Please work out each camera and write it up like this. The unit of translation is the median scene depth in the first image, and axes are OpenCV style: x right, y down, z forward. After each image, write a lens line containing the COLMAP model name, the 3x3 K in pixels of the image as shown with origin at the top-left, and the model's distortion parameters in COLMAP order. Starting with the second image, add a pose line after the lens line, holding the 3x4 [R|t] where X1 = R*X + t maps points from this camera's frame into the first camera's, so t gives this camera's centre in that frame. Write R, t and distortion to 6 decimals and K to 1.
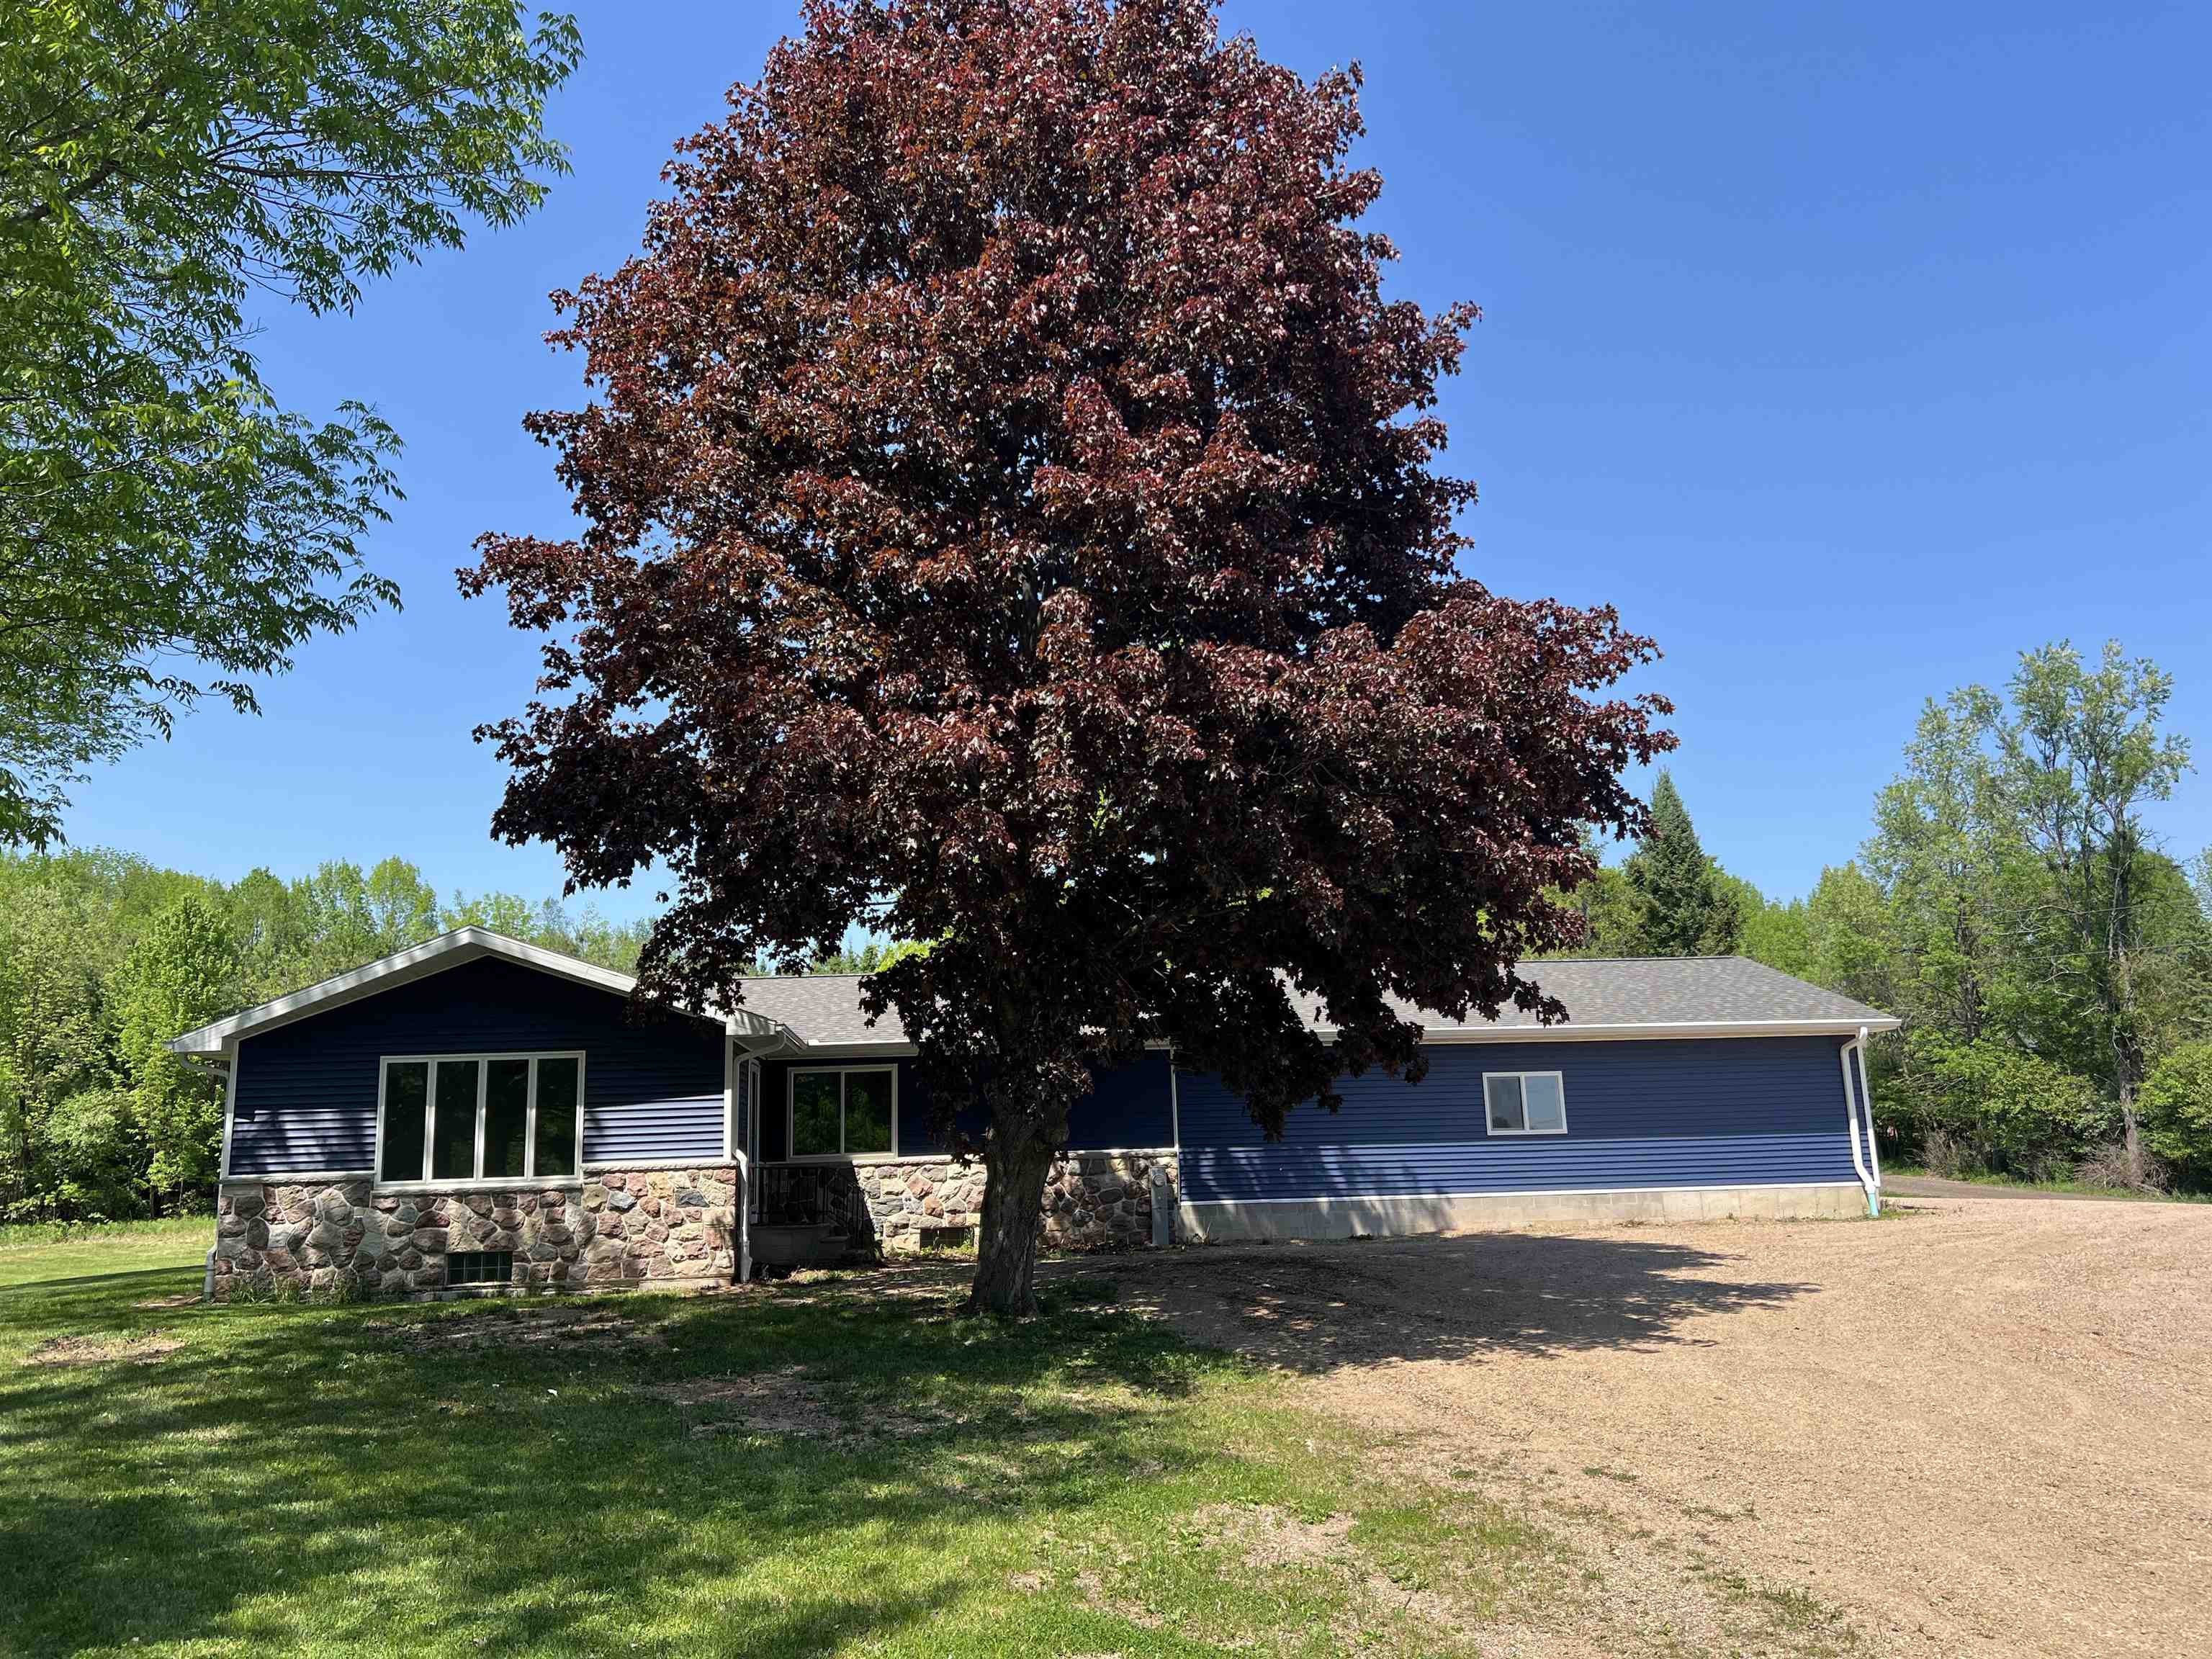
lens RADIAL K [[1676.8, 0, 1106.1], [0, 1676.8, 829.1], [0, 0, 1]] dist [0.023711, -0.007740]
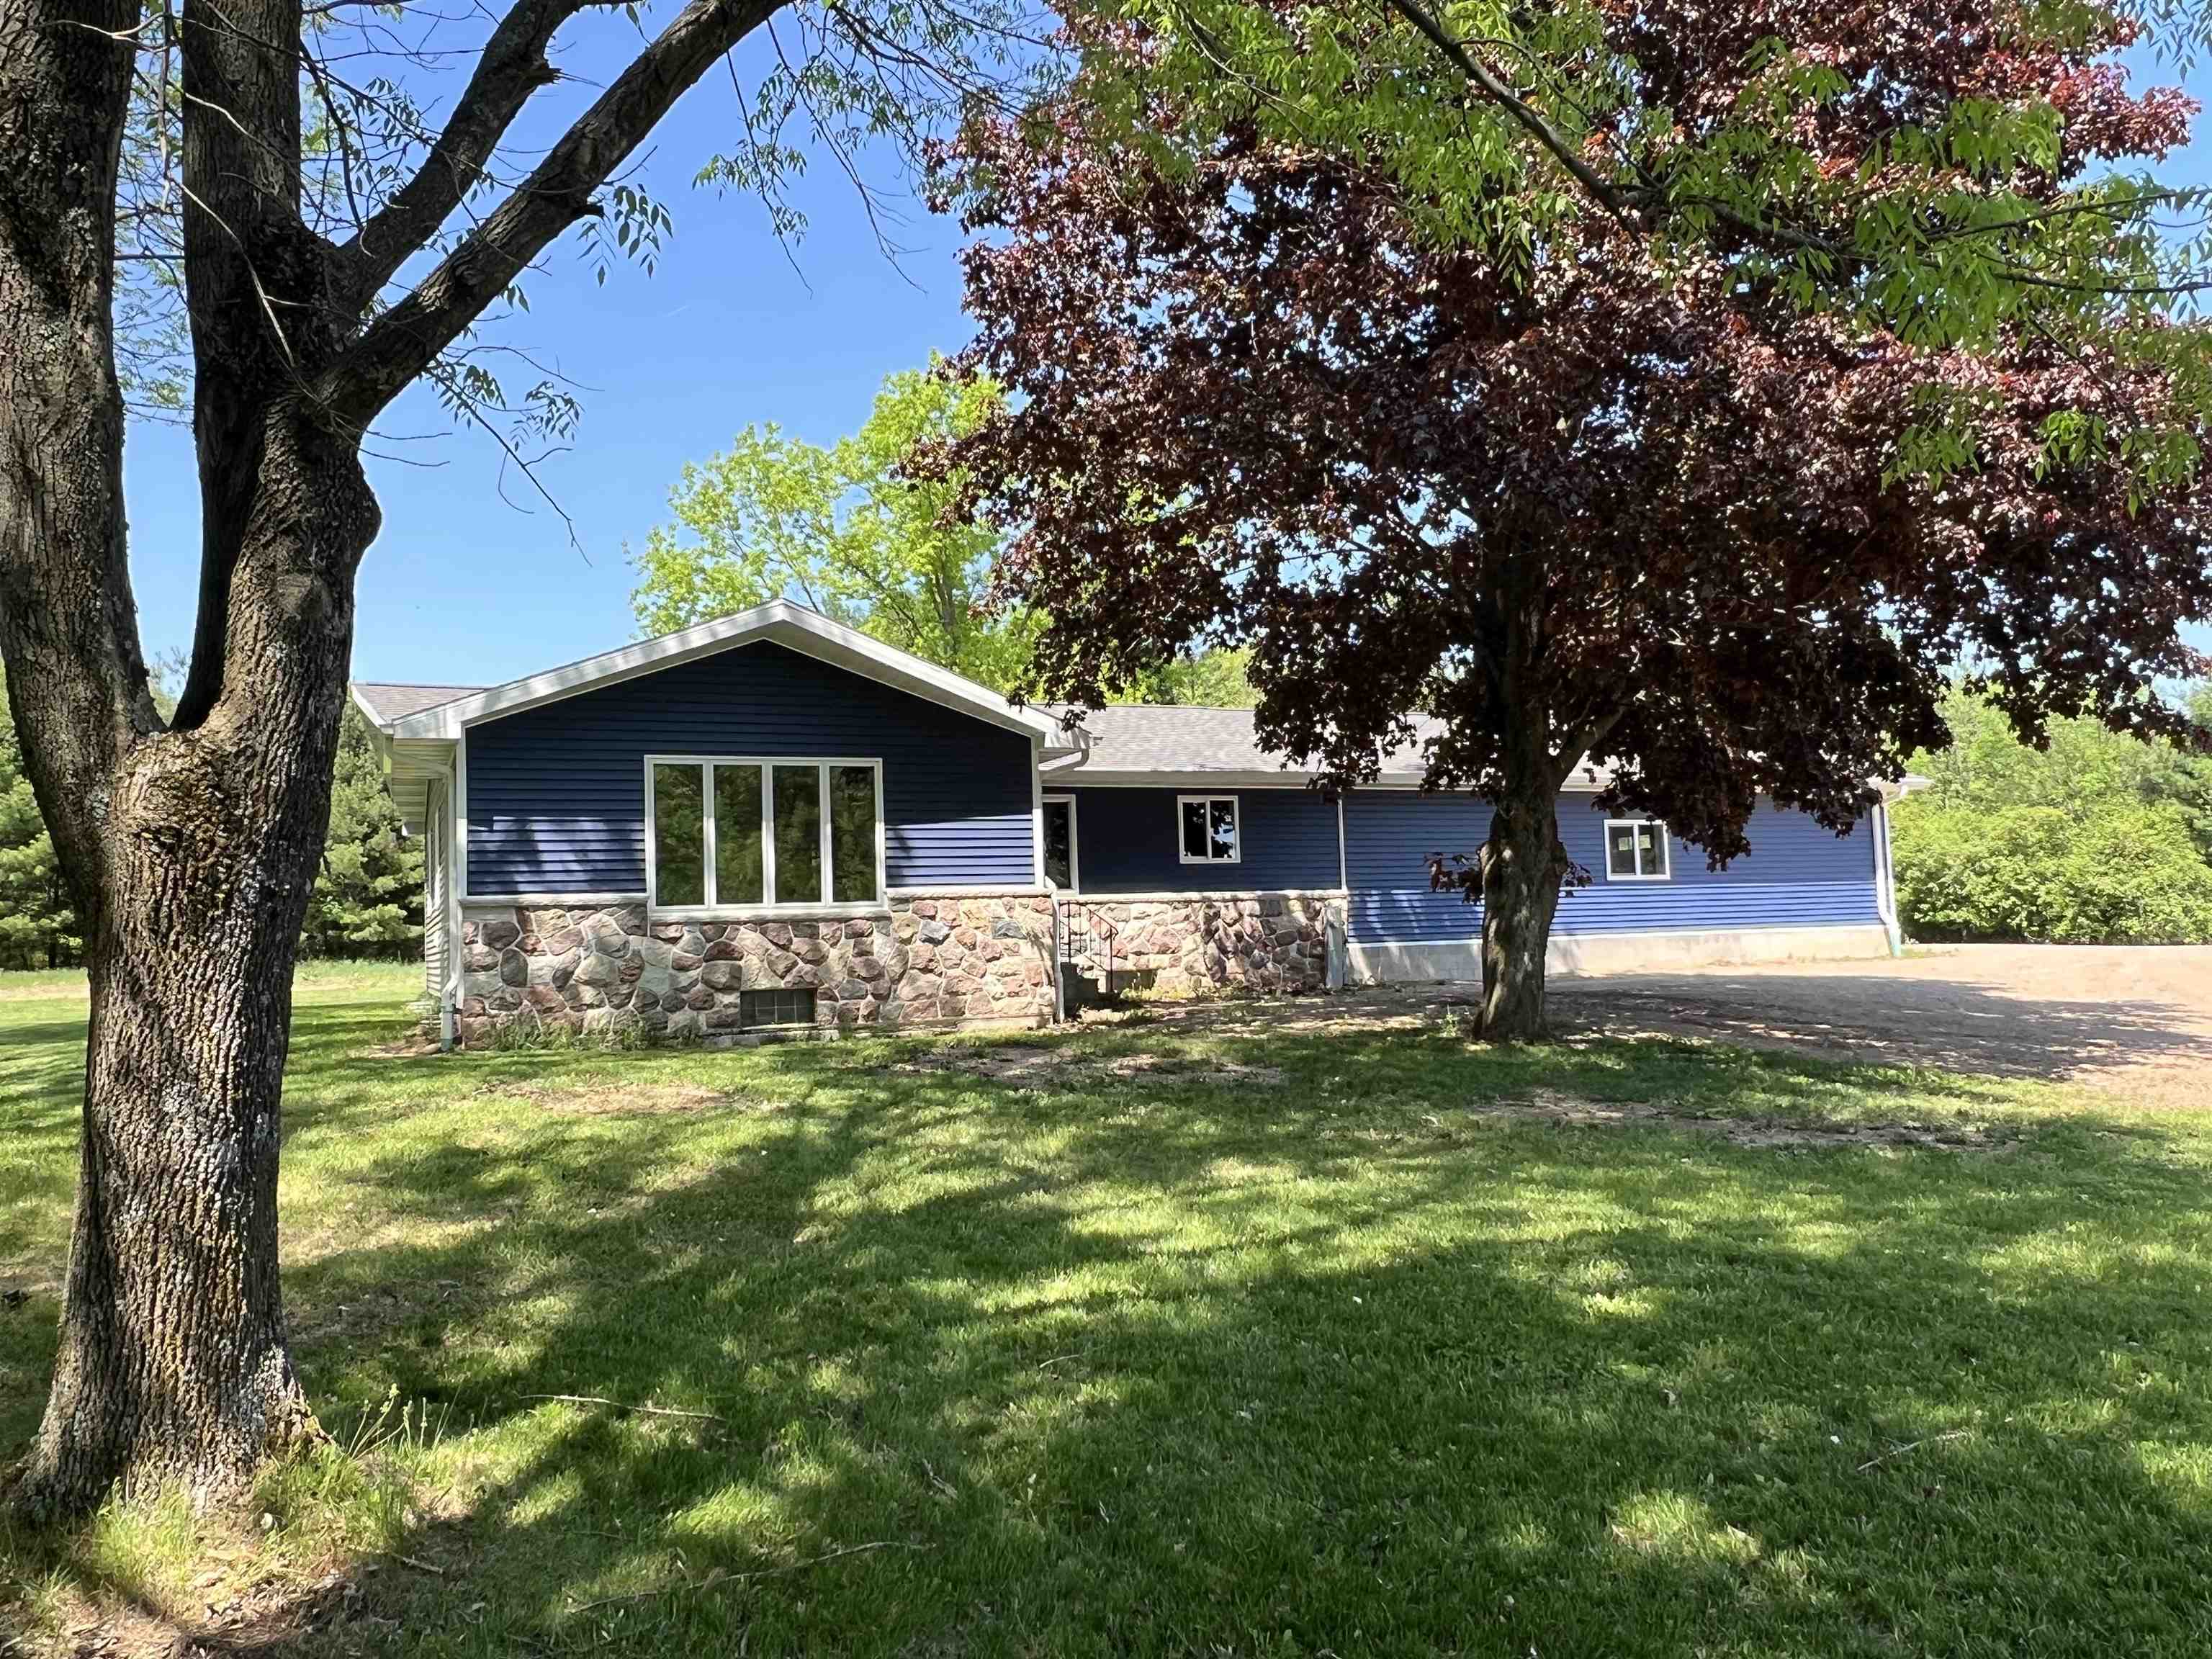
lens RADIAL K [[1676.8, 0, 1105.8], [0, 1676.8, 831.3], [0, 0, 1]] dist [0.023711, -0.007740]
pose [[0.948298, 0.022020, 0.316618, -0.481614], [-0.061414, 0.991467, 0.114984, 0.065286], [-0.311384, -0.128484, 0.941558, 0.165627]]
